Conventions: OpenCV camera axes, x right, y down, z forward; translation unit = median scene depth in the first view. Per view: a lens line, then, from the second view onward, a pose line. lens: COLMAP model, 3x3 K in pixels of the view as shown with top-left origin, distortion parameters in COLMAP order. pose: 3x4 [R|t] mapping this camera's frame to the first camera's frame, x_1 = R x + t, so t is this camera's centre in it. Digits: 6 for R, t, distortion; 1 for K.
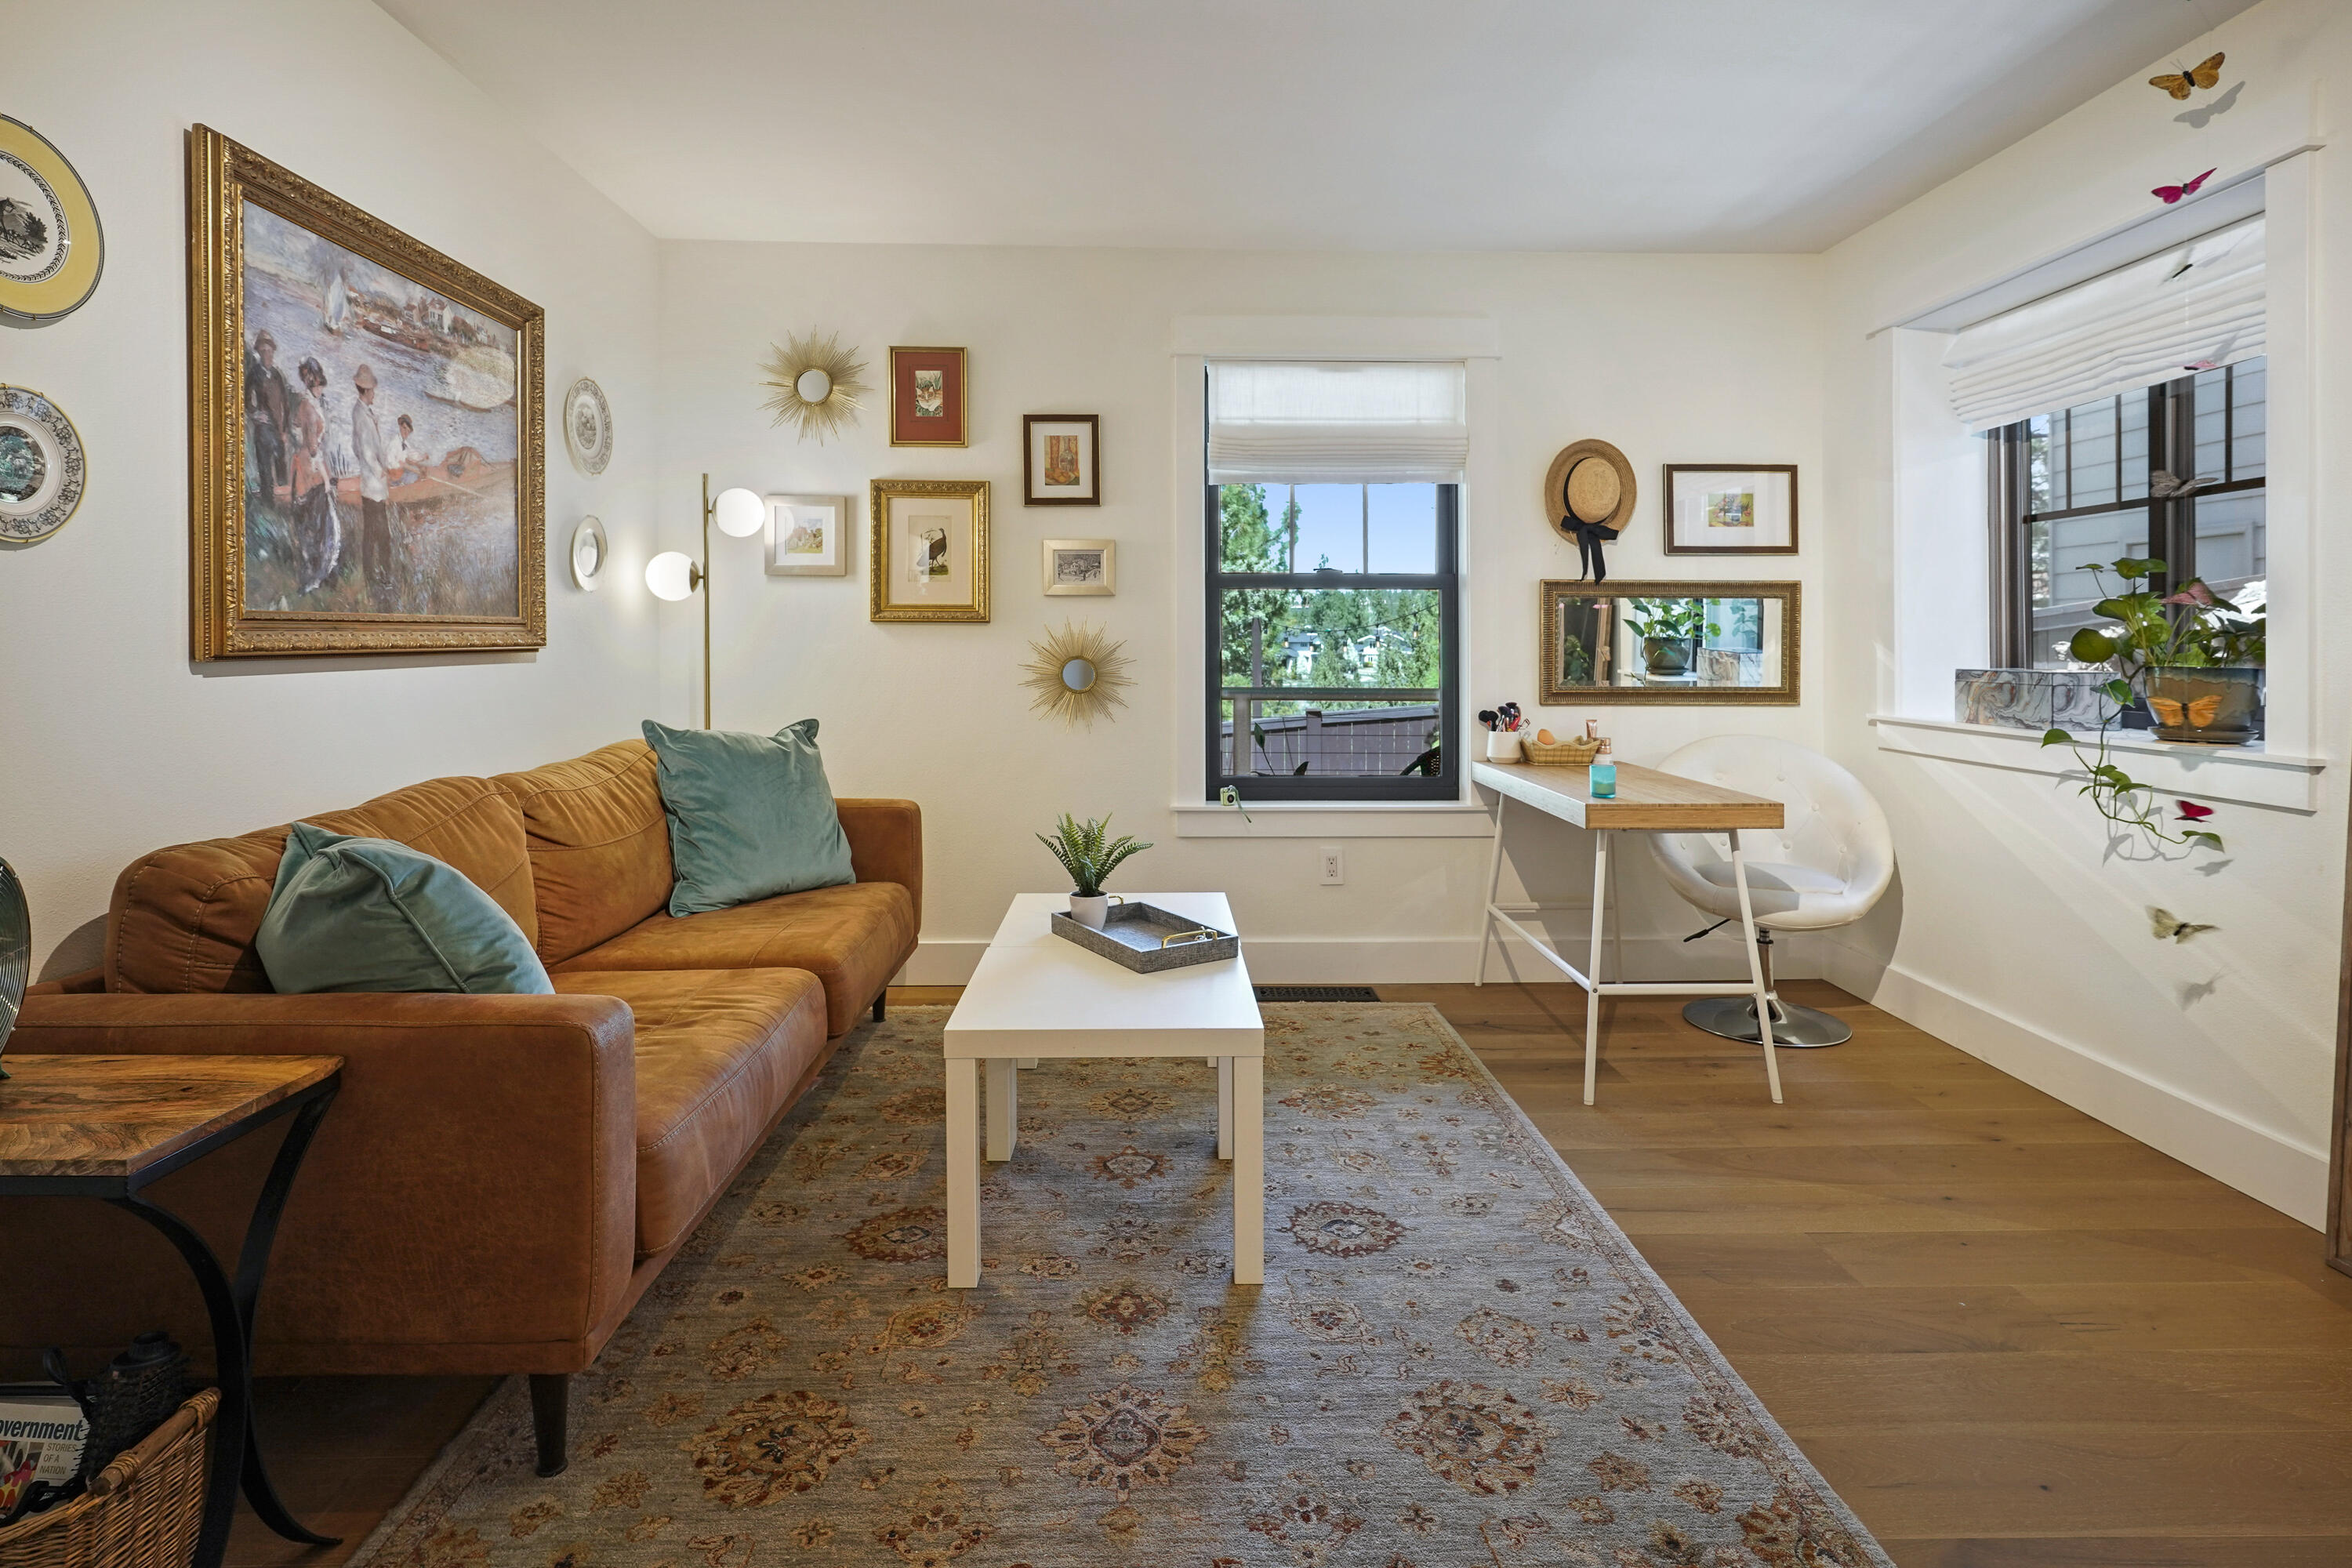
lens RADIAL K [[1166.7, 0, 1180.1], [0, 1166.7, 628.2], [0, 0, 1]] dist [-0.005105, 0.000494]
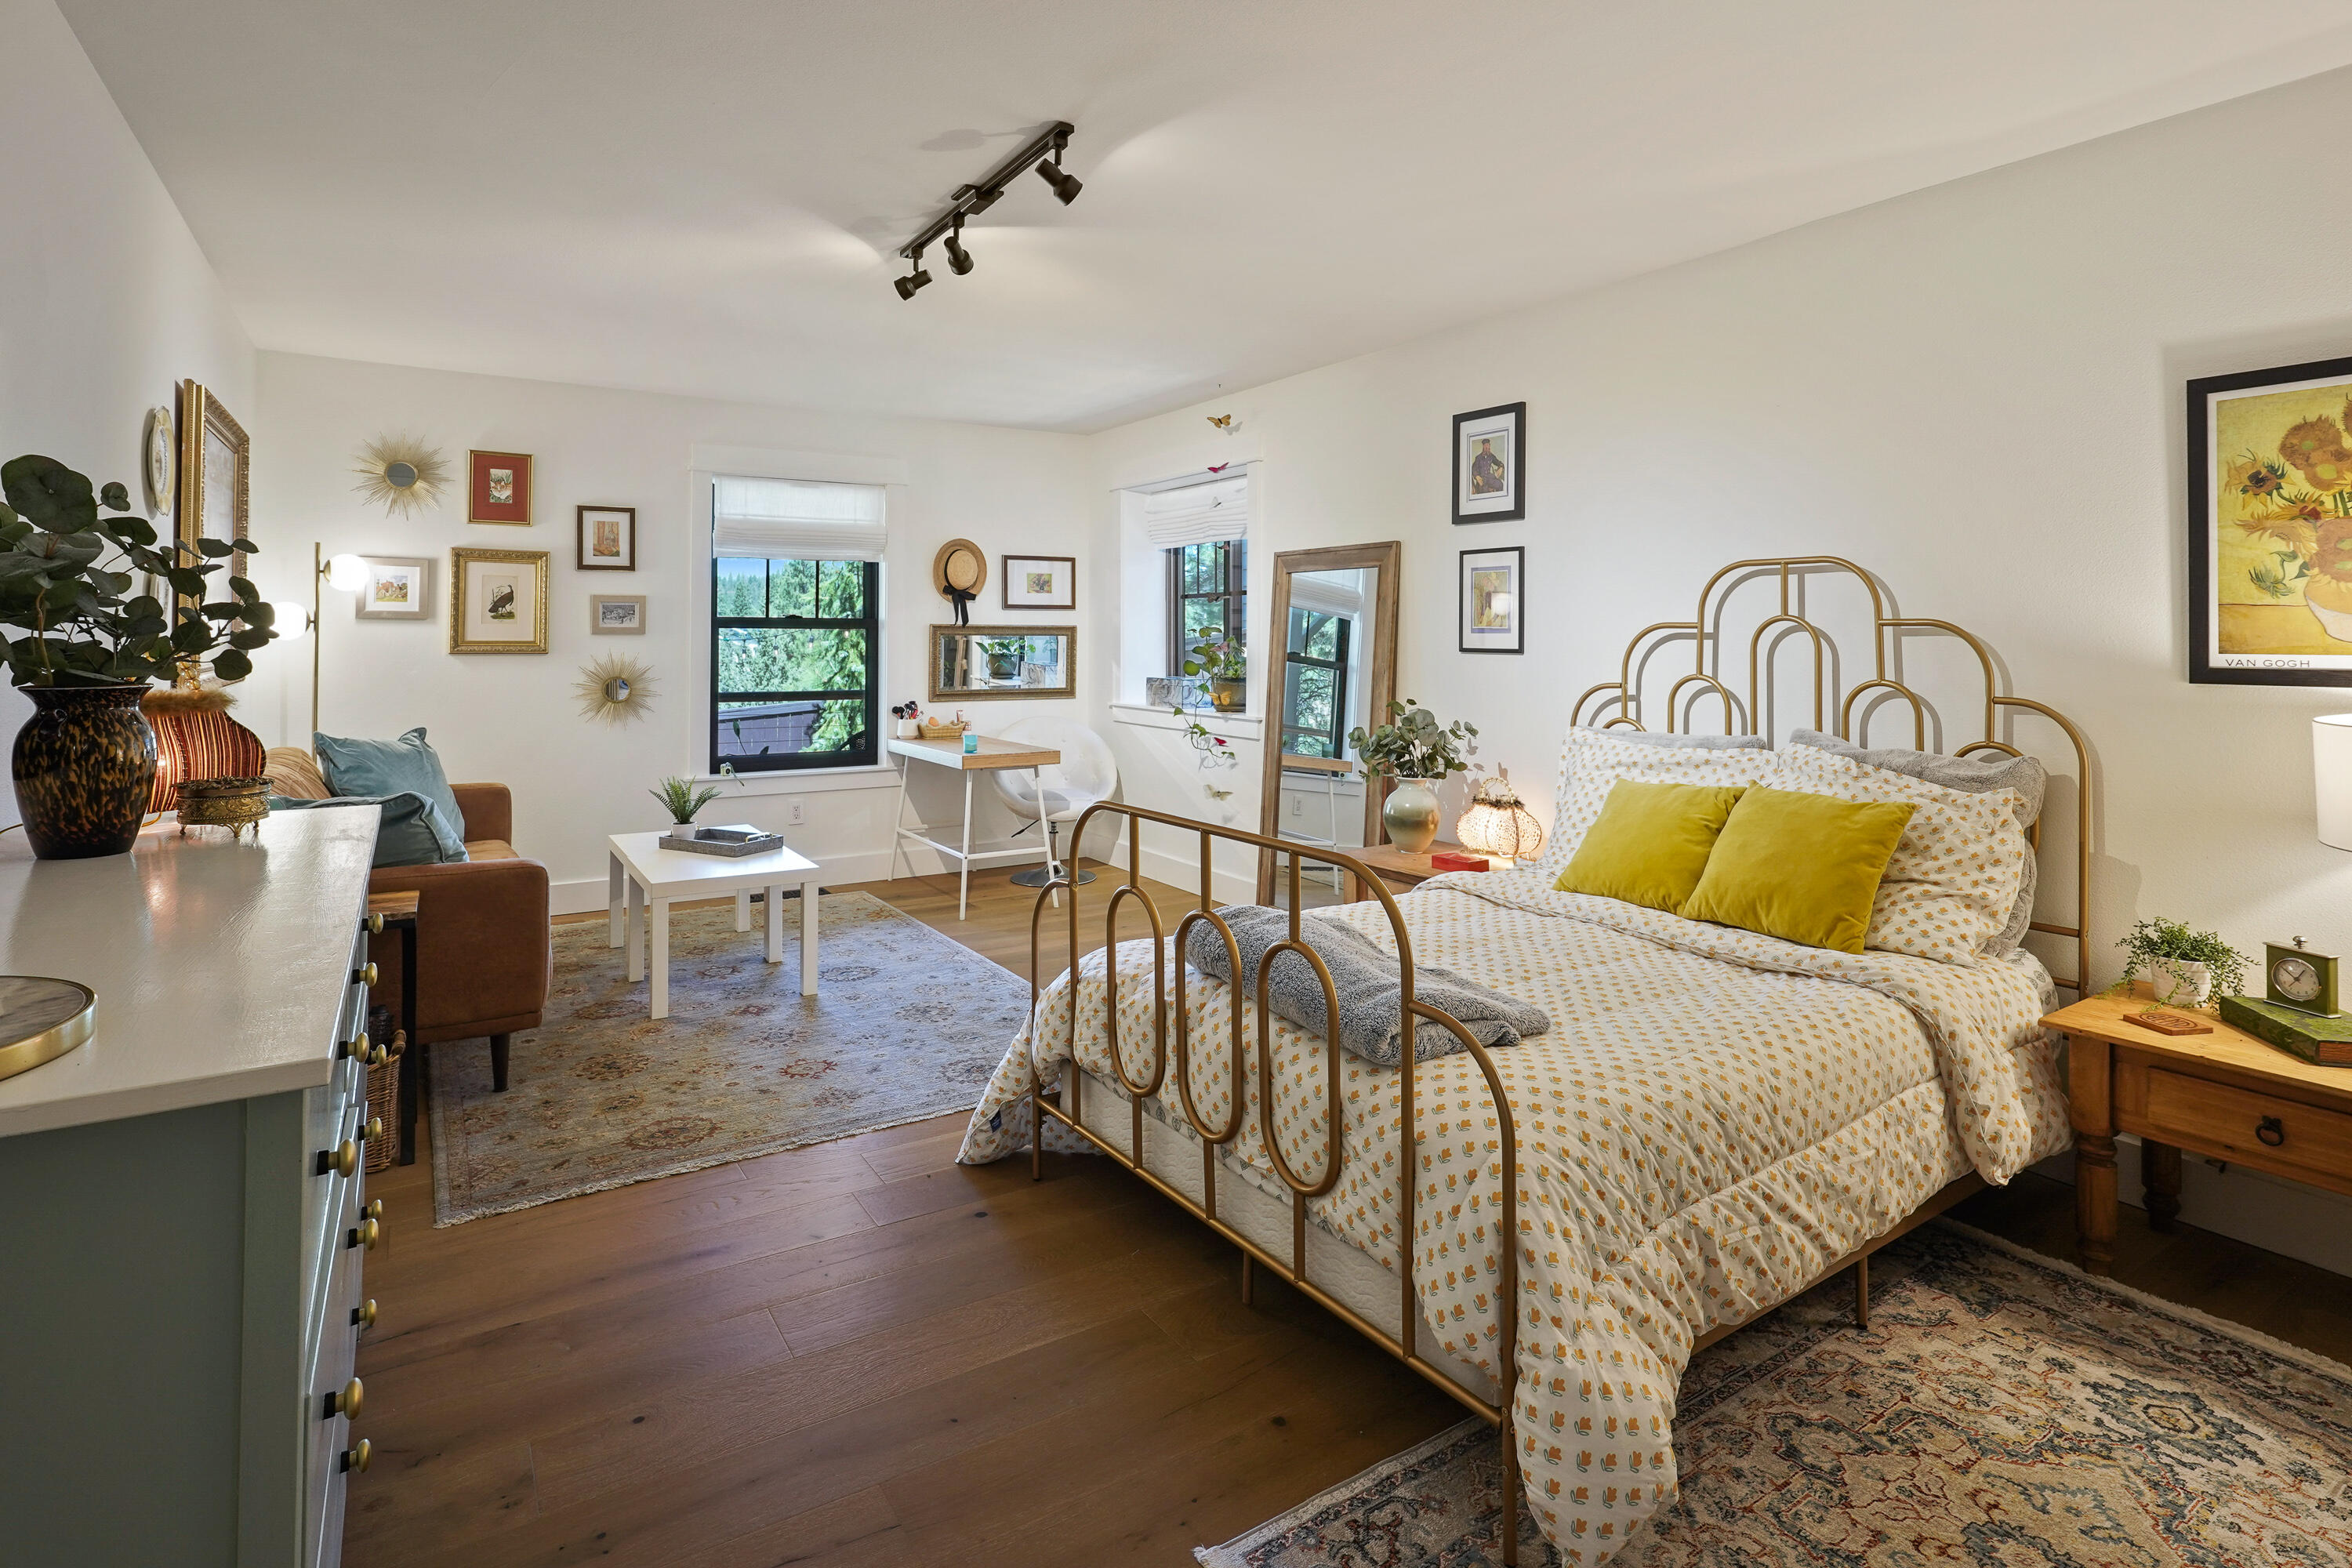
lens RADIAL K [[1166.7, 0, 1180.1], [0, 1166.7, 628.2], [0, 0, 1]] dist [-0.005105, 0.000494]
pose [[0.852420, 0.005587, 0.522828, -0.248139], [-0.009210, 0.999948, 0.004330, -0.048107], [-0.522777, -0.008506, 0.852427, -0.574175]]
